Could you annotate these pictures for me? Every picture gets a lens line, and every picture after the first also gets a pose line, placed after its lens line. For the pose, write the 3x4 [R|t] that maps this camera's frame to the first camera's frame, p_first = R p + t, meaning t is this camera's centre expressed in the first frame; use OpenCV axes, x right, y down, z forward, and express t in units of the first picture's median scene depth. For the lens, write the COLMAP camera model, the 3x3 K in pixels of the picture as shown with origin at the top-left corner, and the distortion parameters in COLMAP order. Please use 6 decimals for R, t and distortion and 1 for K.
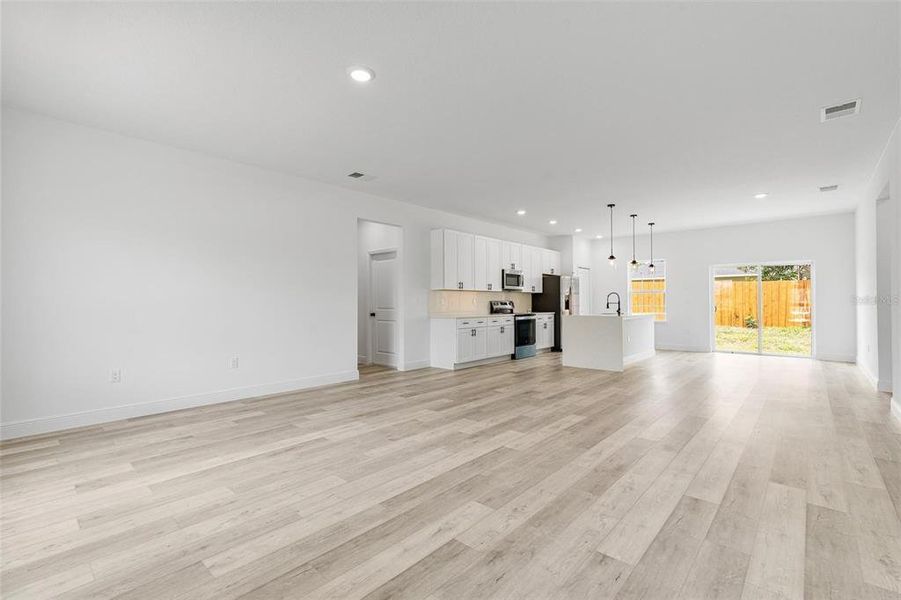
lens RADIAL K [[404.8, 0, 449.1], [0, 404.8, 297.4], [0, 0, 1]] dist [-0.010751, 0.000124]
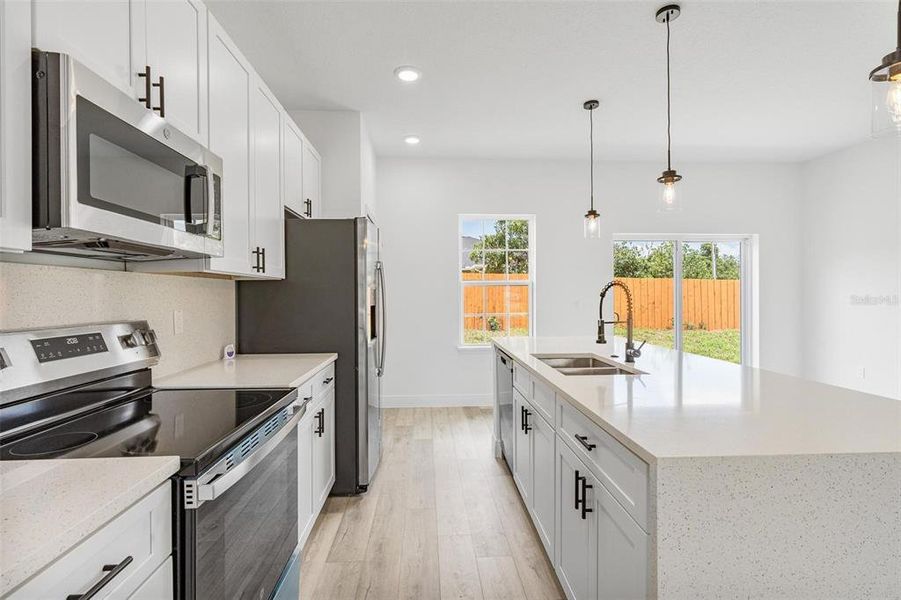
lens RADIAL K [[424.1, 0, 447.9], [0, 424.1, 297.5], [0, 0, 1]] dist [-0.003441, 0.000215]
pose [[0.709573, -0.004748, 0.704616, 0.135790], [-0.006655, 0.999888, 0.013440, -0.005276], [-0.704601, -0.014226, 0.709461, 0.881787]]
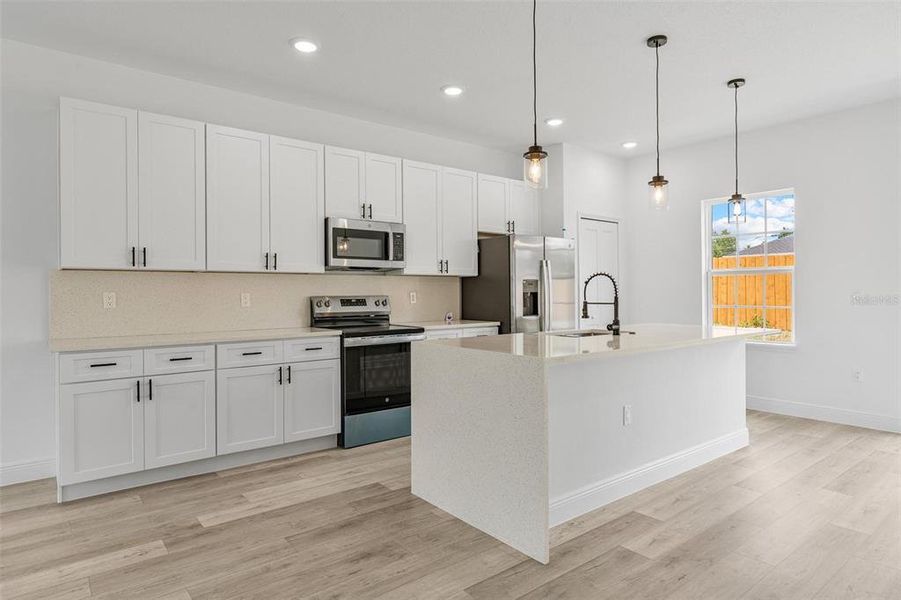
lens RADIAL K [[520.8, 0, 449.1], [0, 520.8, 290.5], [0, 0, 1]] dist [-0.003321, 0.000150]
pose [[0.985822, -0.003665, -0.167755, 0.353514], [0.005644, 0.999920, 0.011319, -0.002641], [0.167700, -0.012105, 0.985764, 0.538616]]
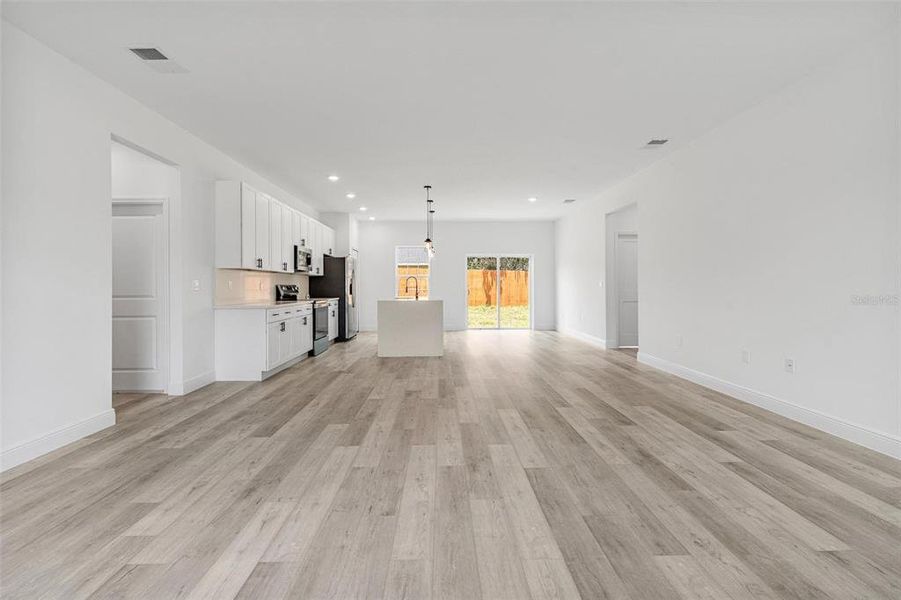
lens RADIAL K [[409.3, 0, 451.4], [0, 409.3, 285.4], [0, 0, 1]] dist [-0.005531, 0.000098]
pose [[0.725445, 0.001072, 0.688279, -0.208986], [-0.006262, 0.999968, 0.005042, 0.003919], [-0.688251, -0.007968, 0.725429, 0.211447]]
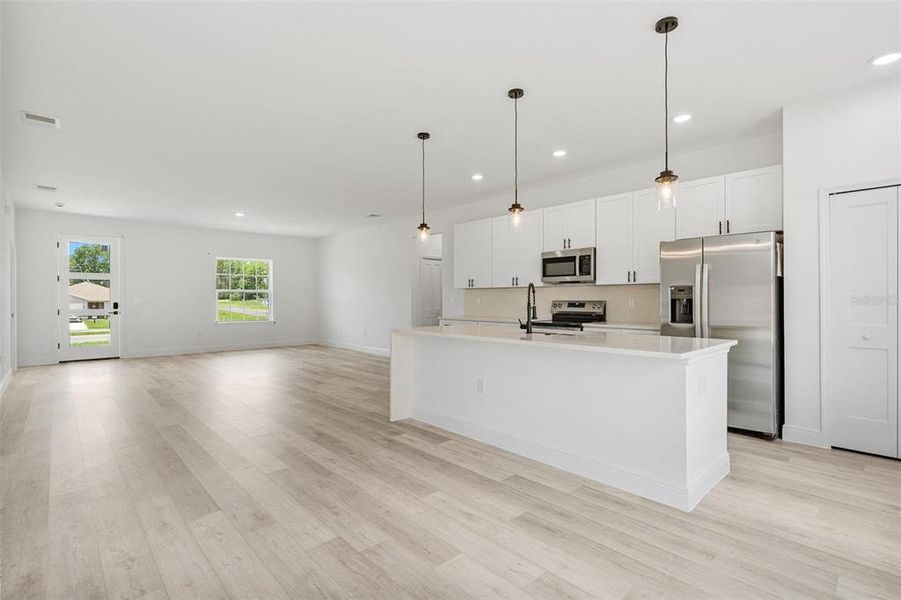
lens RADIAL K [[424.1, 0, 447.9], [0, 424.1, 297.5], [0, 0, 1]] dist [-0.003441, 0.000215]
pose [[-0.090241, -0.000481, -0.995920, 0.872417], [0.015266, 0.999882, -0.001866, 0.002447], [0.995803, -0.015372, -0.090223, 0.951491]]
